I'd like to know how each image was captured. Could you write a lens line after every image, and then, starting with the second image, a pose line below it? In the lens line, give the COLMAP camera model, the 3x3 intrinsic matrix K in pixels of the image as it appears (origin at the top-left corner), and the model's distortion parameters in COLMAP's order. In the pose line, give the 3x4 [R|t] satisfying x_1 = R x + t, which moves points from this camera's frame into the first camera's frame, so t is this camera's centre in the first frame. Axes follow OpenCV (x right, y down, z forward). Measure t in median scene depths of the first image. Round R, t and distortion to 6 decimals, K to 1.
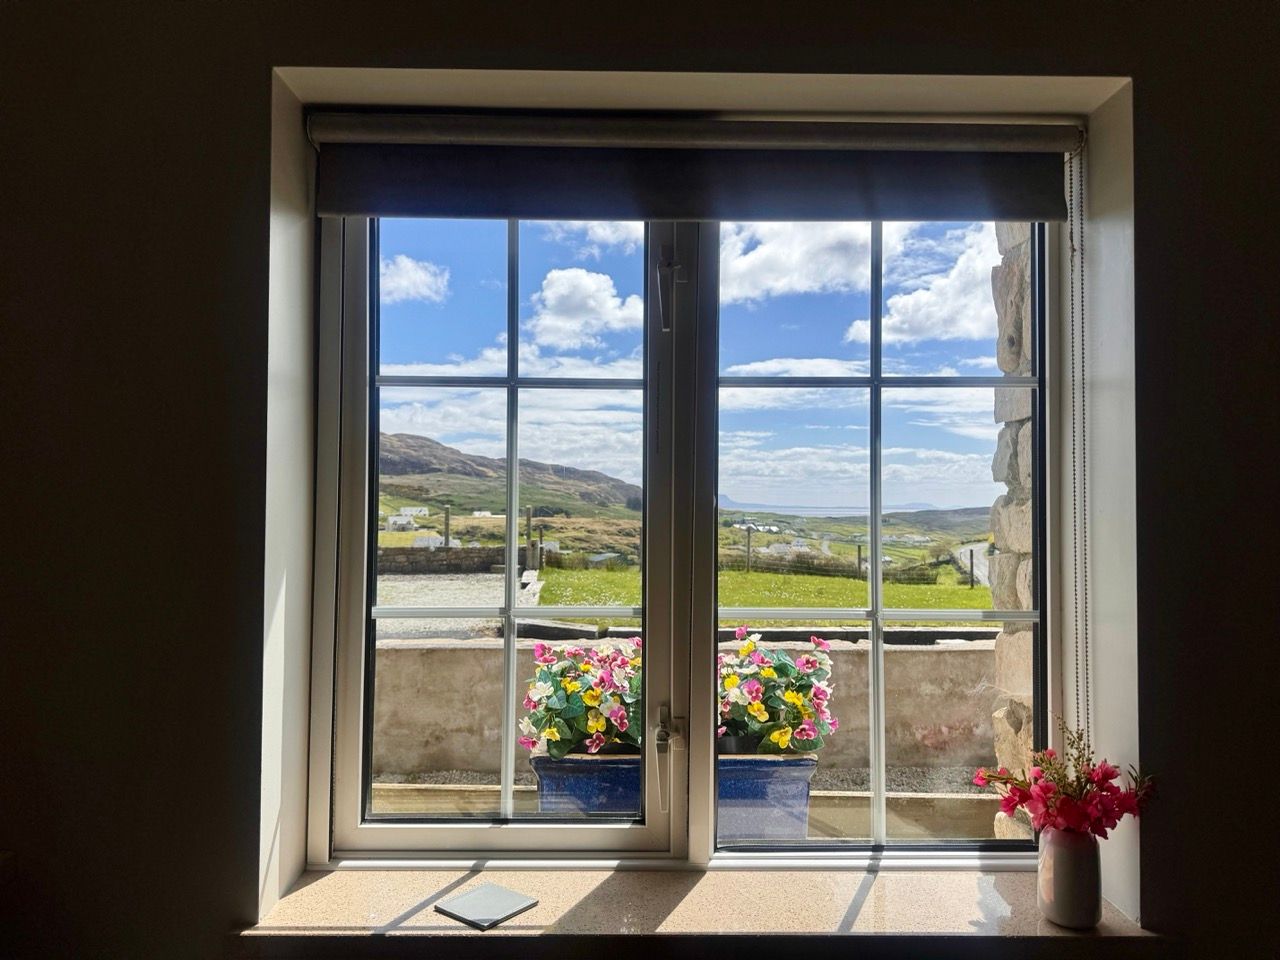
lens RADIAL K [[901.5, 0, 646.1], [0, 901.5, 469.6], [0, 0, 1]] dist [0.033362, -0.035895]
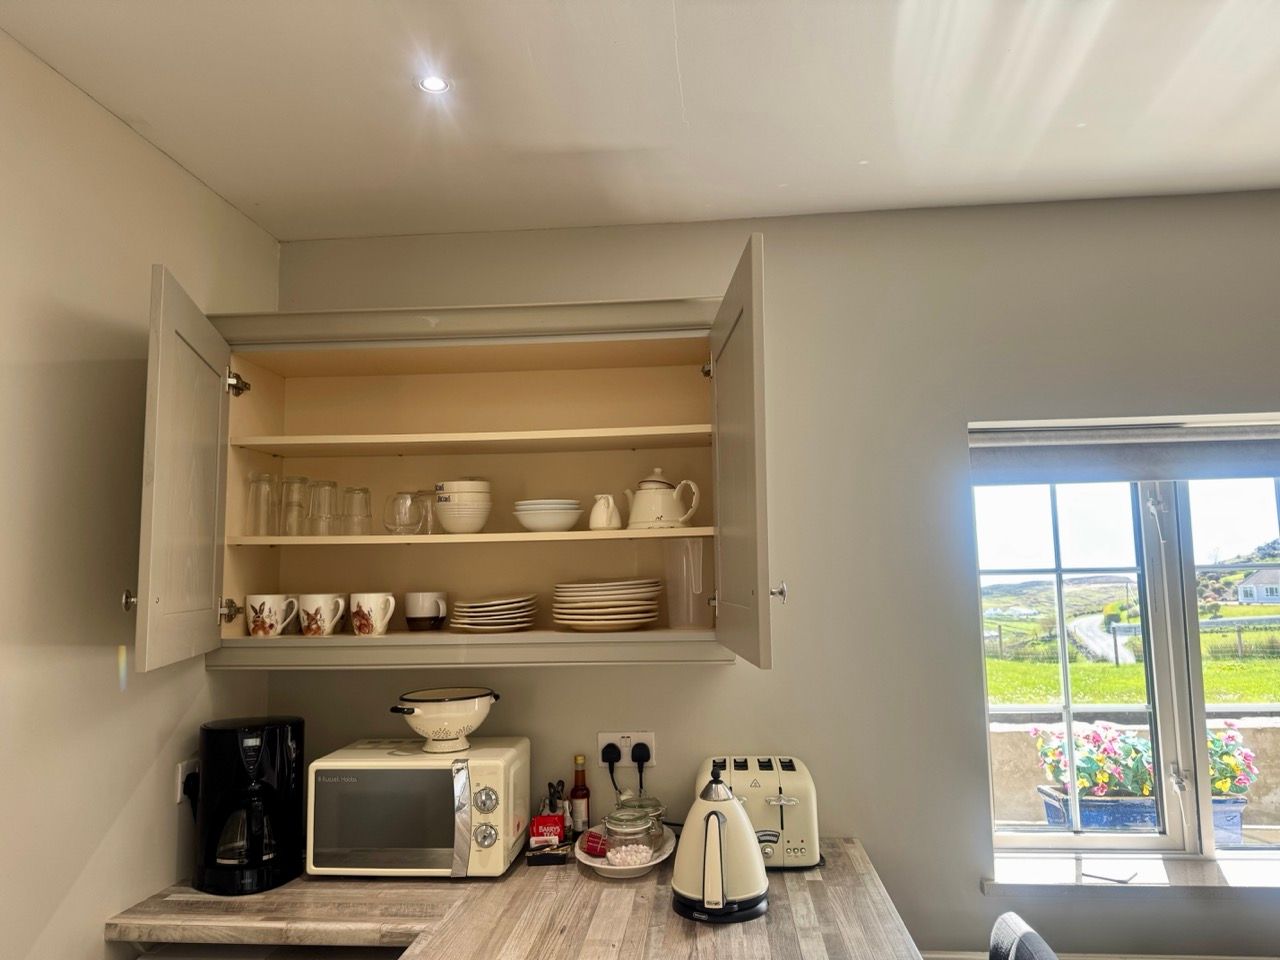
lens RADIAL K [[901.5, 0, 646.1], [0, 901.5, 469.6], [0, 0, 1]] dist [0.033362, -0.035895]
pose [[0.994512, -0.038752, -0.097185, -0.773101], [0.030103, 0.995583, -0.088930, -0.165633], [0.100202, 0.085516, 0.991285, -0.834991]]
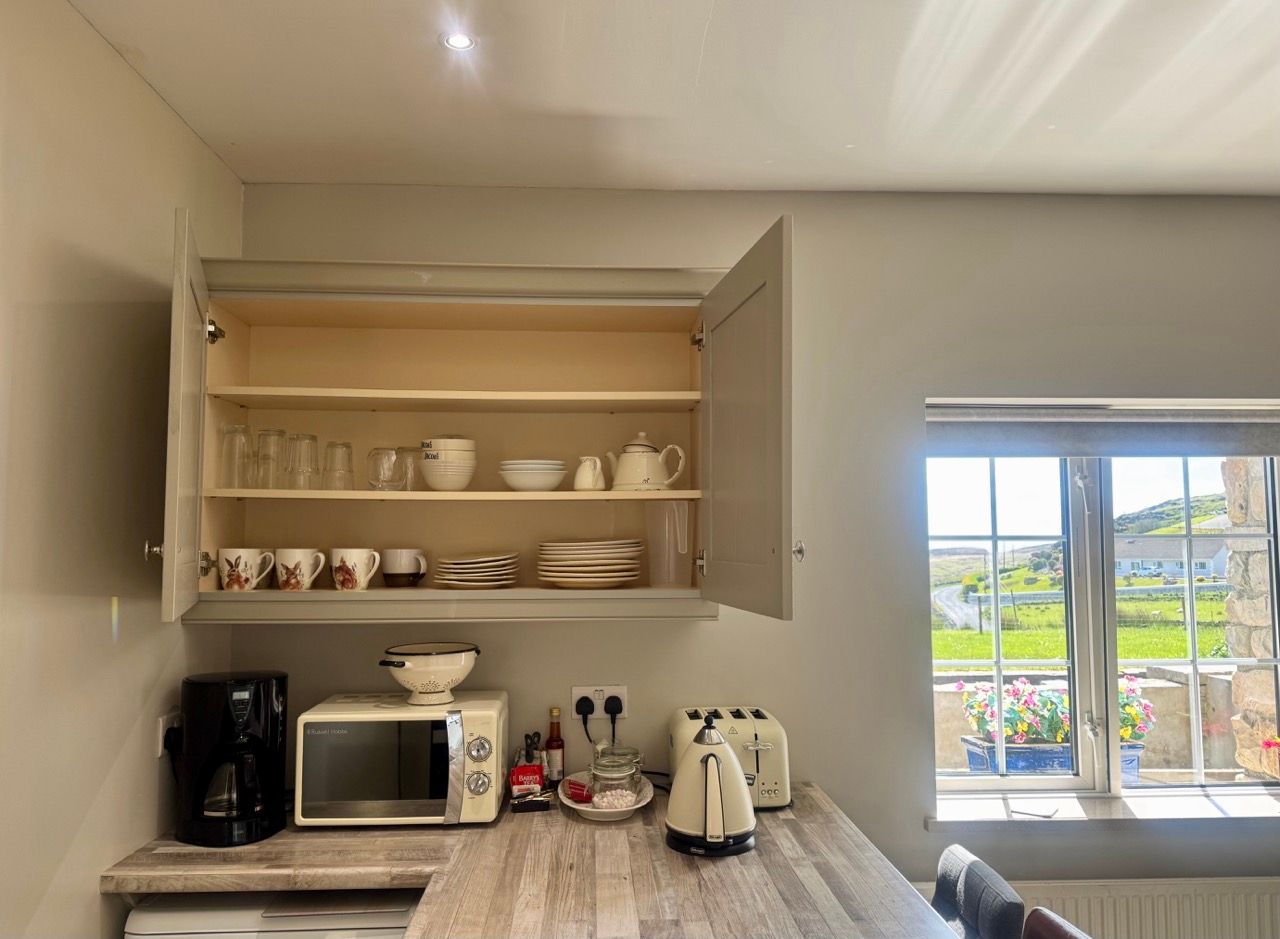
lens RADIAL K [[921.6, 0, 640.0], [0, 921.6, 469.5], [0, 0, 1]] dist [0.065280, -0.081533]
pose [[0.999520, -0.009248, 0.029557, -0.958717], [0.010645, 0.998816, -0.047467, -0.160906], [-0.029083, 0.047759, 0.998435, -0.931182]]
